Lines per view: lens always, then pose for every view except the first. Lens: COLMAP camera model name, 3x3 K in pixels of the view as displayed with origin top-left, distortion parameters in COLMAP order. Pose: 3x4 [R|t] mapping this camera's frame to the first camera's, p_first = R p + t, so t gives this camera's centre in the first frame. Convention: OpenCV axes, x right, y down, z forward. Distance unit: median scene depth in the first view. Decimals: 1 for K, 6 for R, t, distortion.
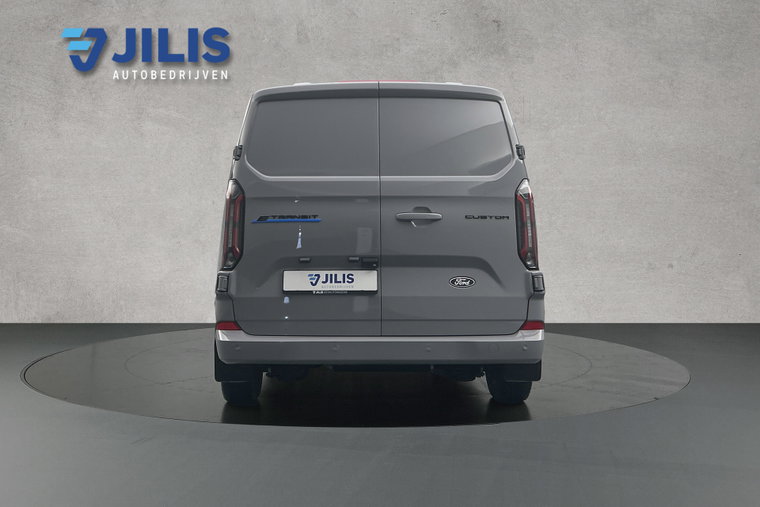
lens RADIAL K [[591.9, 0, 380.0], [0, 591.9, 253.5], [0, 0, 1]] dist [0.006380, -0.000206]
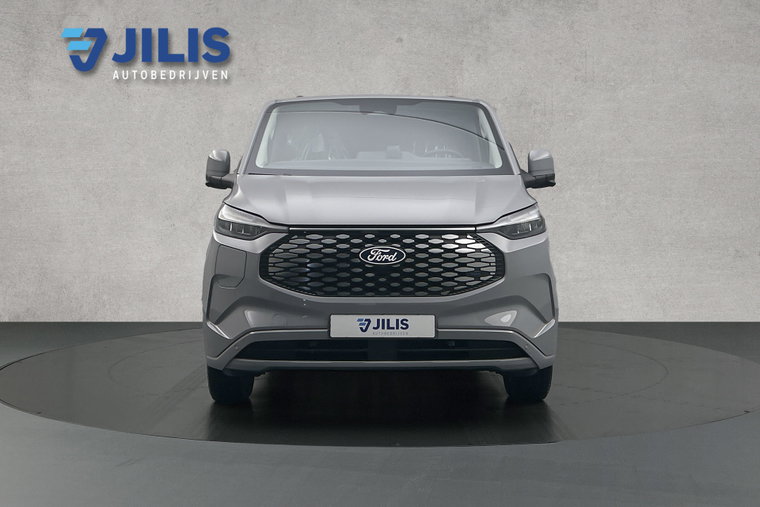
lens RADIAL K [[591.9, 0, 380.0], [0, 591.9, 253.5], [0, 0, 1]] dist [0.006380, -0.000206]
pose [[1.000000, -0.000098, -0.000022, -0.047710], [0.000098, 1.000000, -0.000179, 0.021343], [0.000022, 0.000179, 1.000000, 0.164499]]
